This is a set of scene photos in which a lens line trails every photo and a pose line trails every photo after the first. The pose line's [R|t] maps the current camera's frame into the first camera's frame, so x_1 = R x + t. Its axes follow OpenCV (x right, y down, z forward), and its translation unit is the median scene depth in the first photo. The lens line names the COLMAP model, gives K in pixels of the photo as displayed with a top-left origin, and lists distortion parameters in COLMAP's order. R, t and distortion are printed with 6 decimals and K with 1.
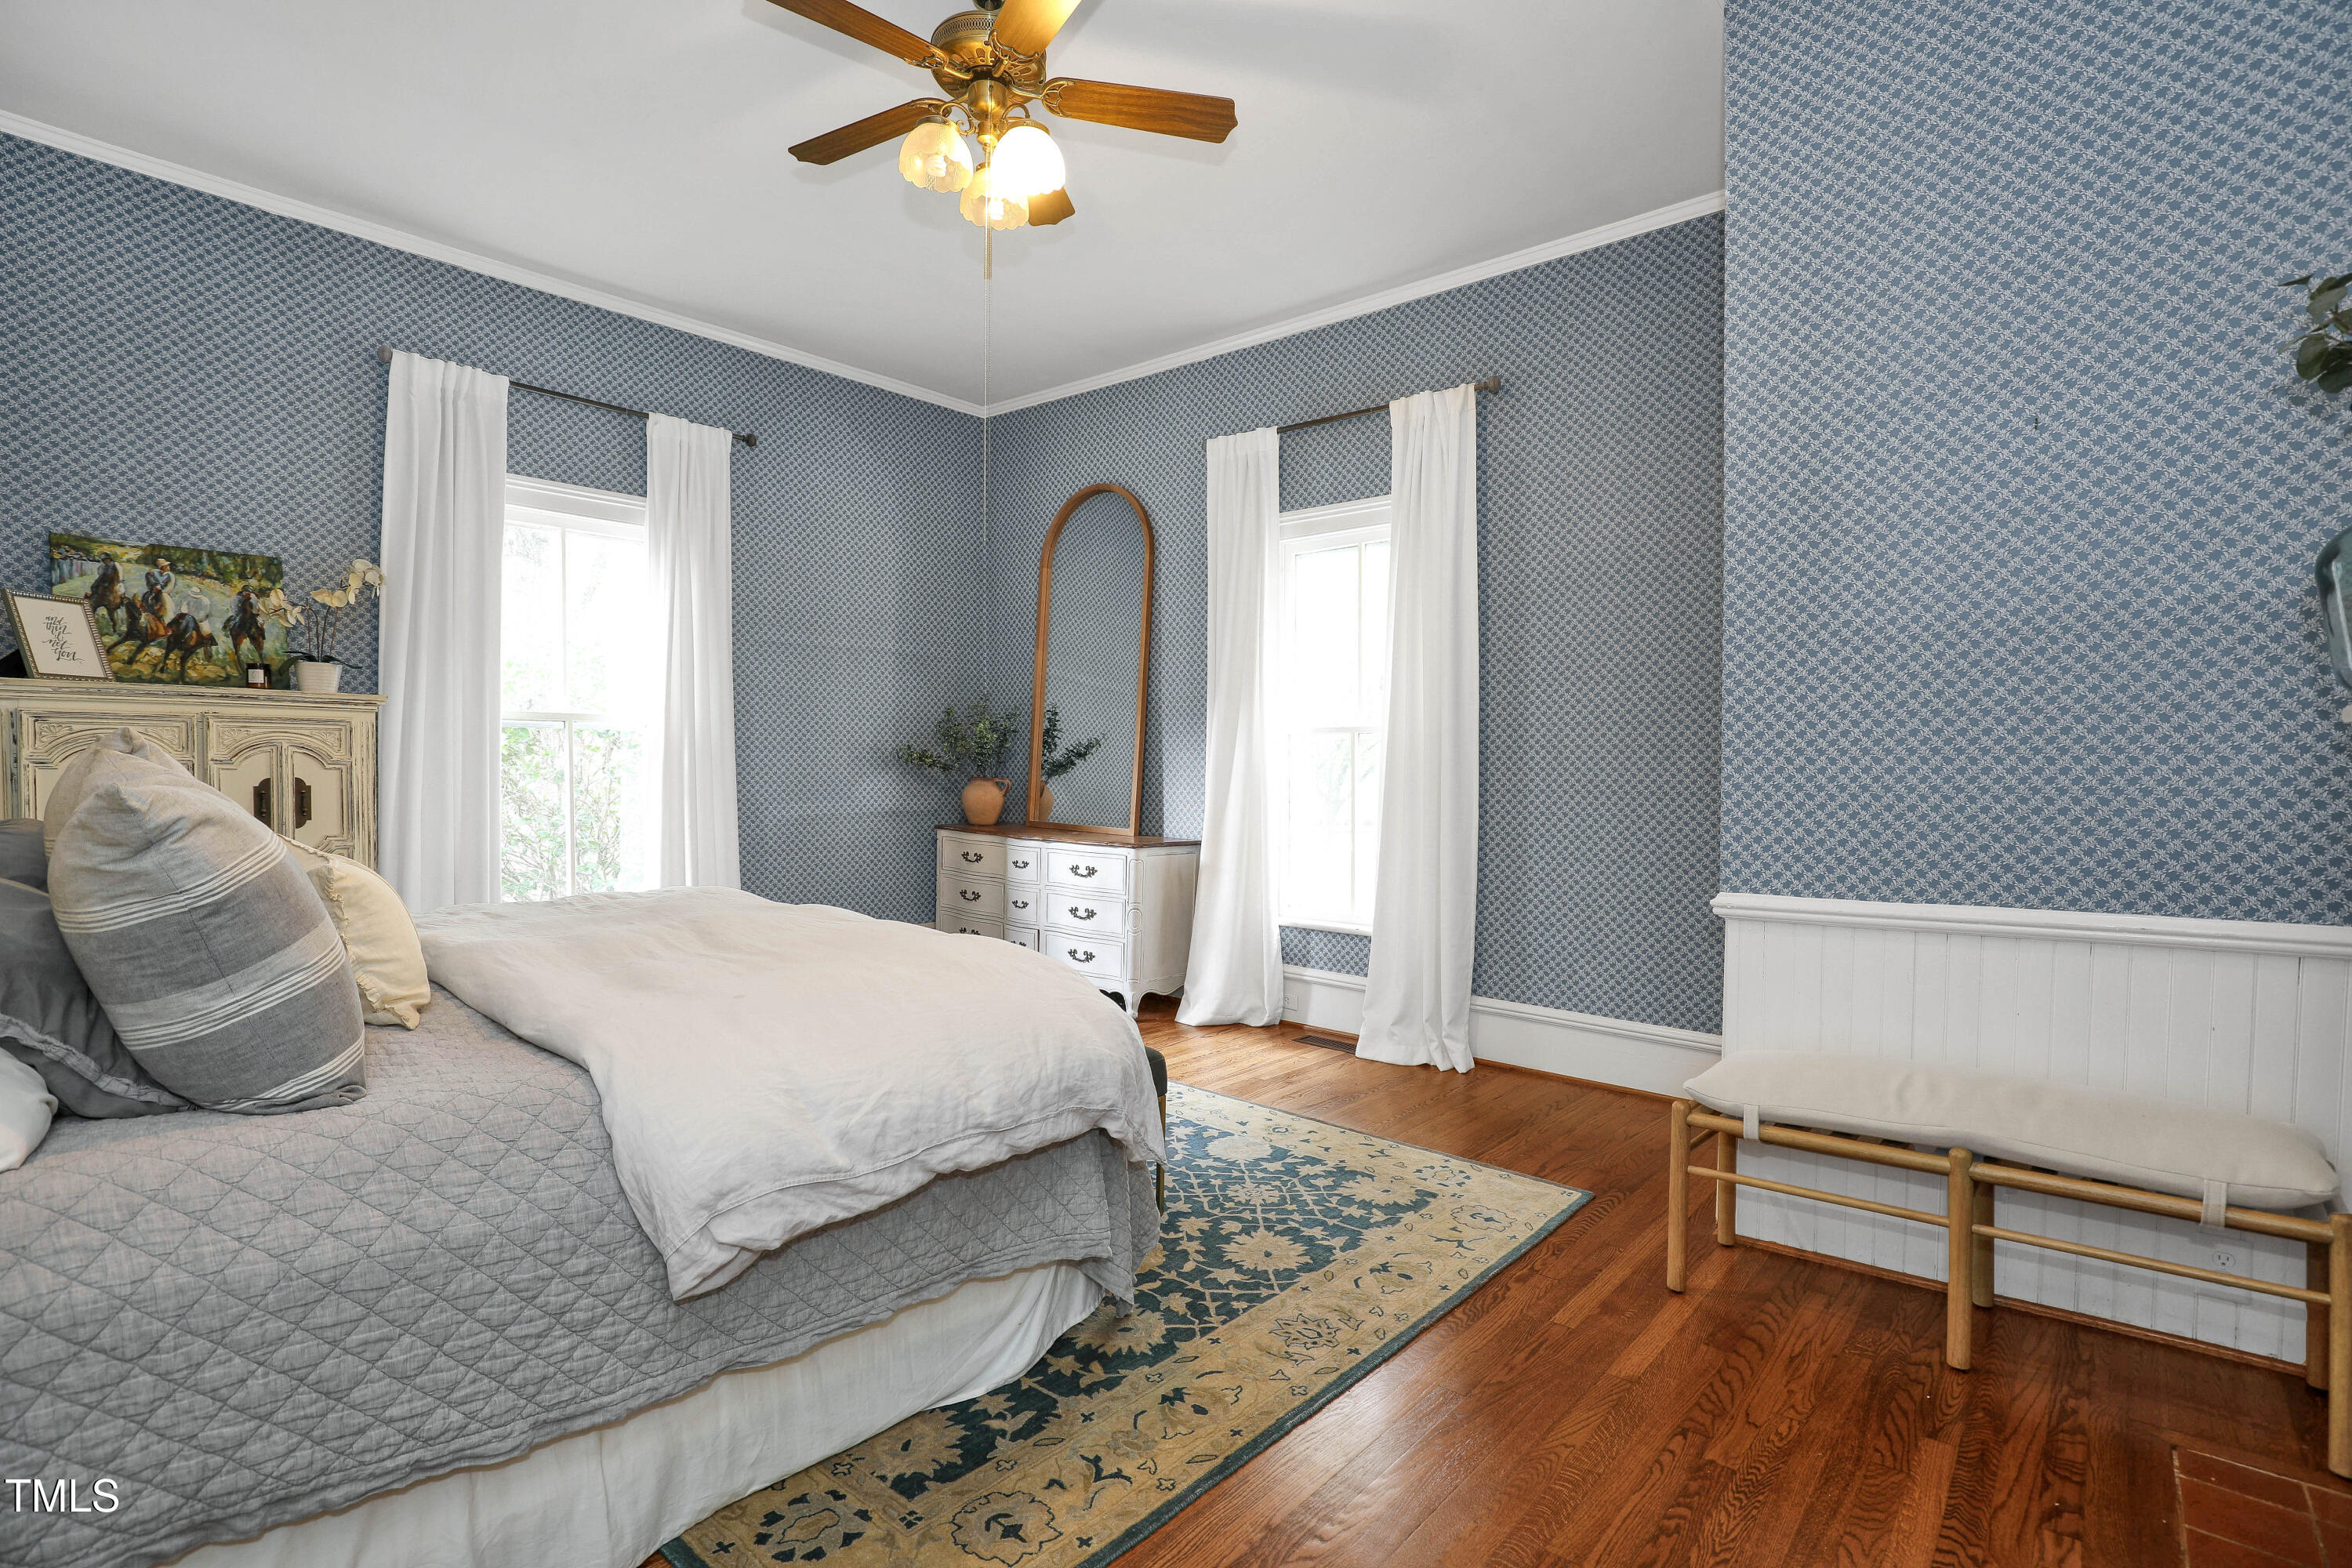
lens RADIAL K [[1091.5, 0, 1177.5], [0, 1091.5, 781.5], [0, 0, 1]] dist [-0.017296, -0.000265]
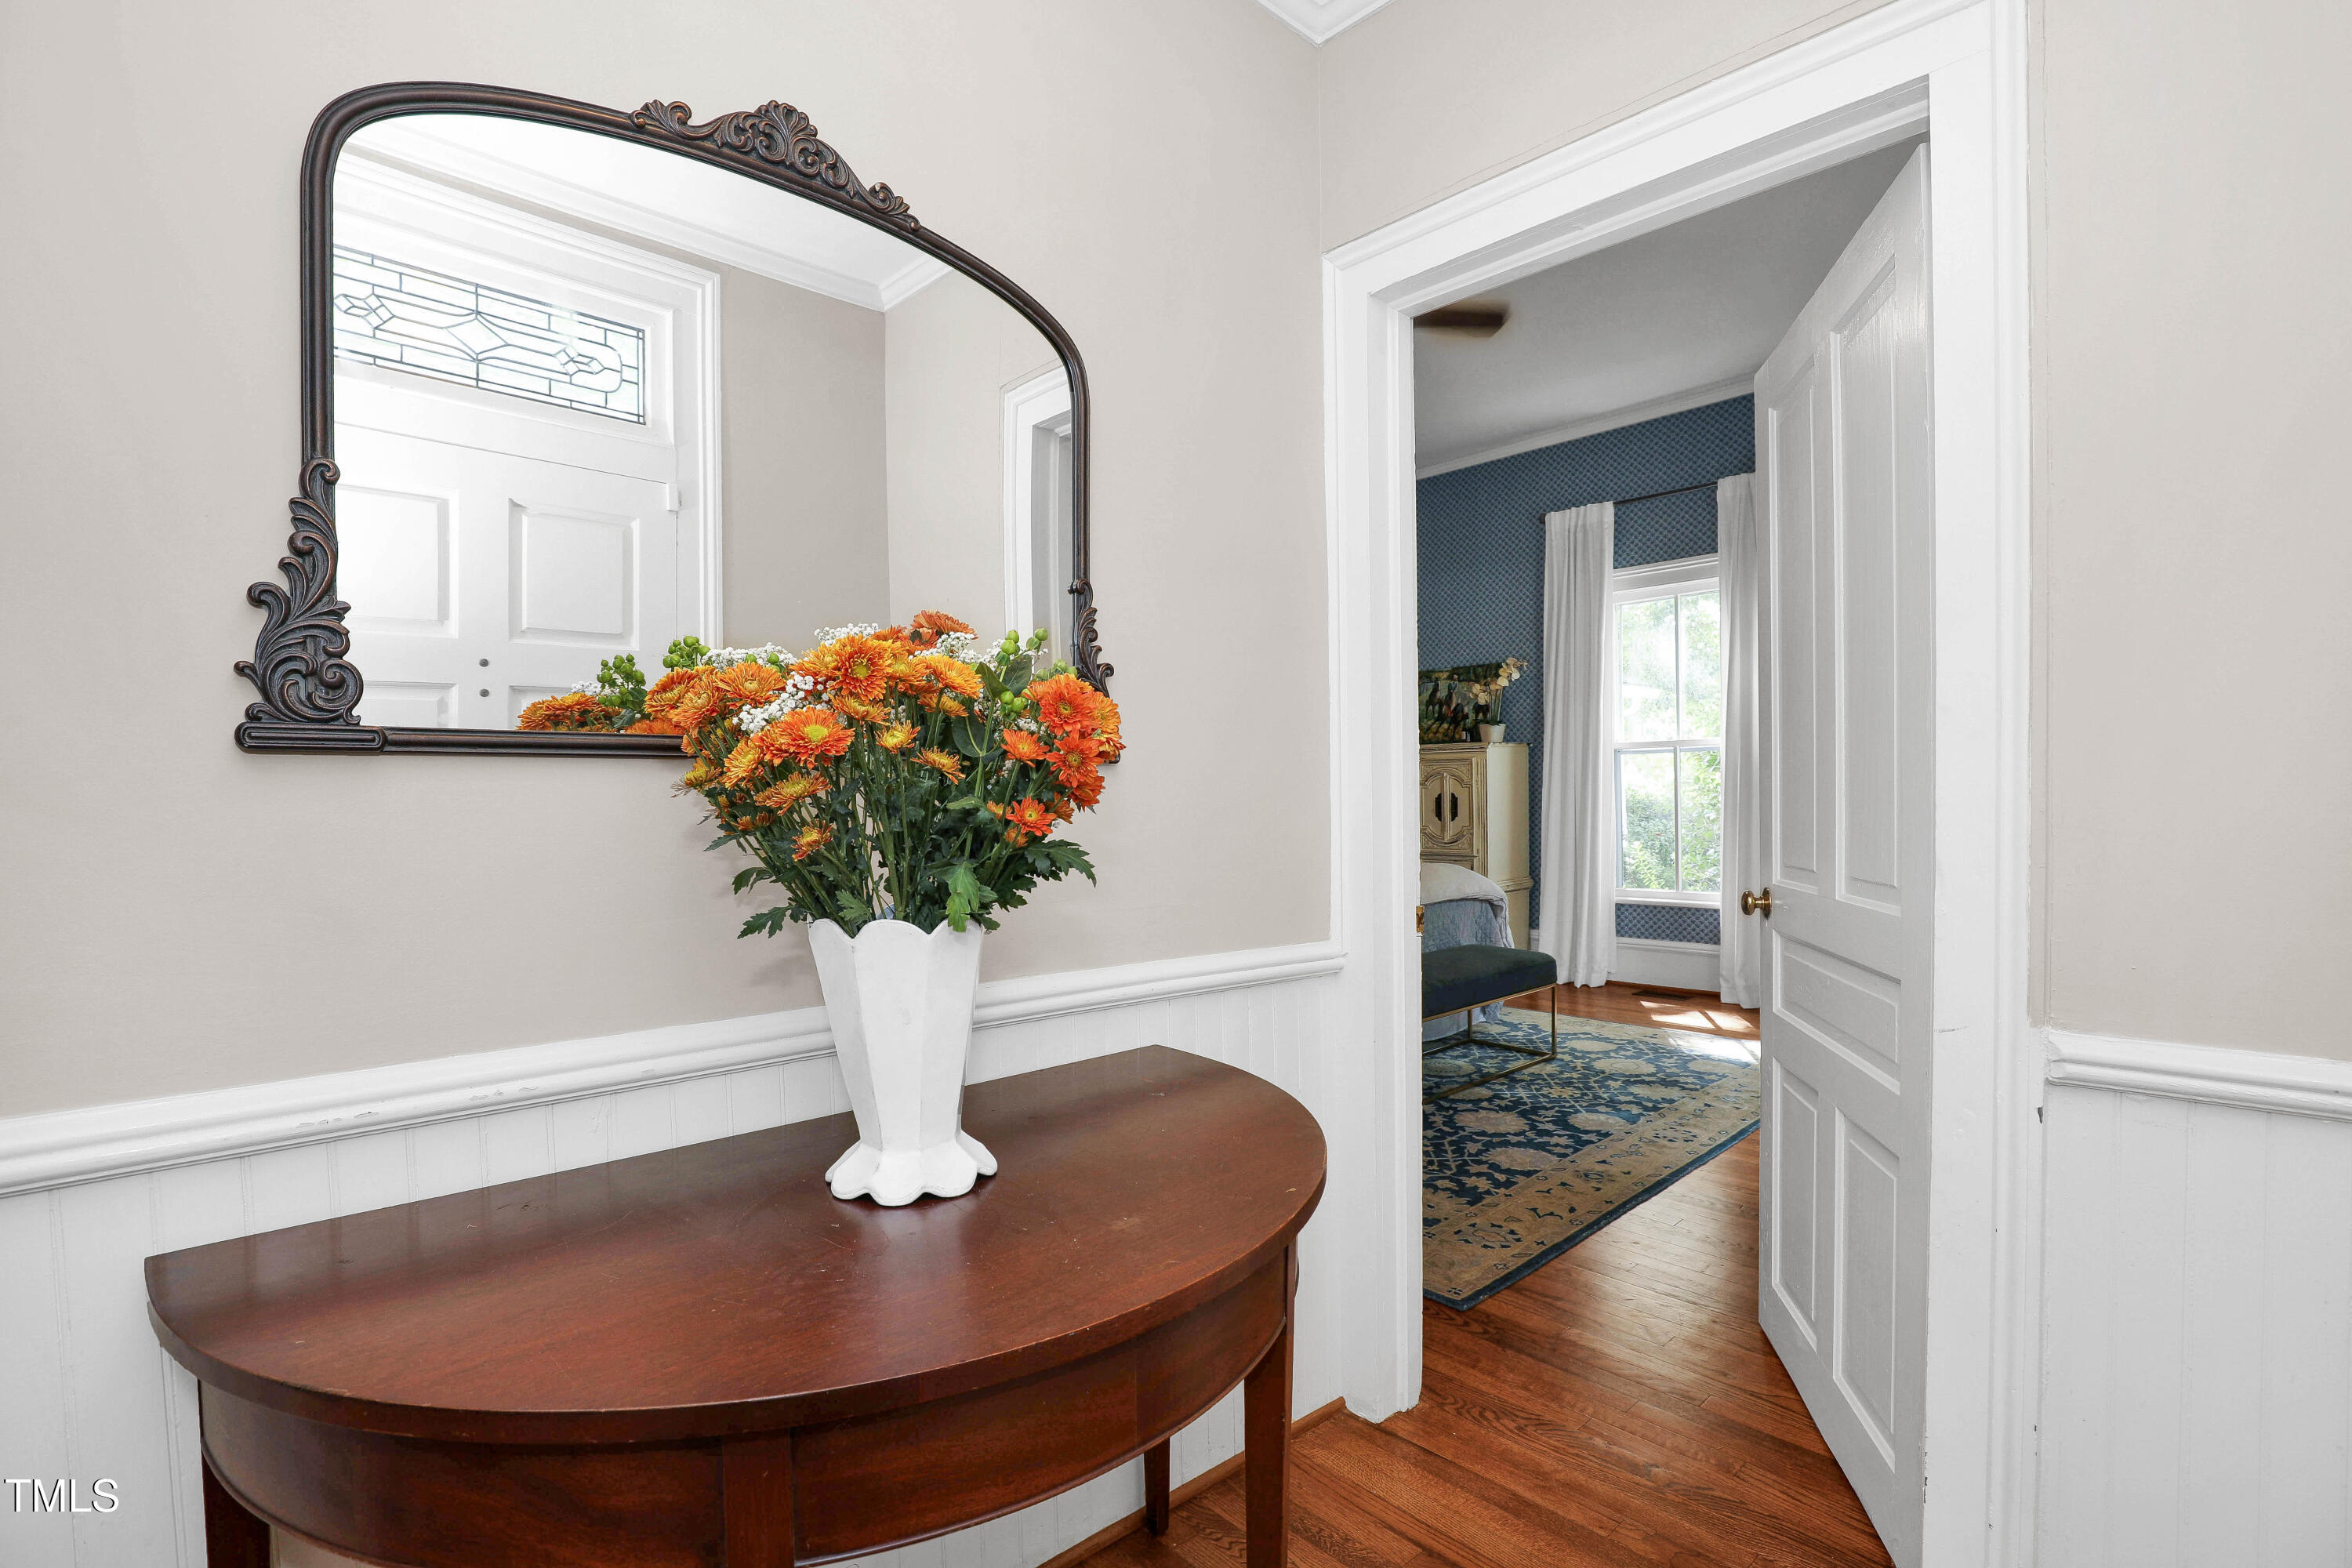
lens RADIAL K [[1091.5, 0, 1180.2], [0, 1091.5, 794.2], [0, 0, 1]] dist [-0.017296, -0.000265]
pose [[-0.090112, -0.006138, -0.995913, 1.106413], [-0.001909, 0.999980, -0.005990, 0.011184], [0.995930, 0.001361, -0.090122, 0.802295]]
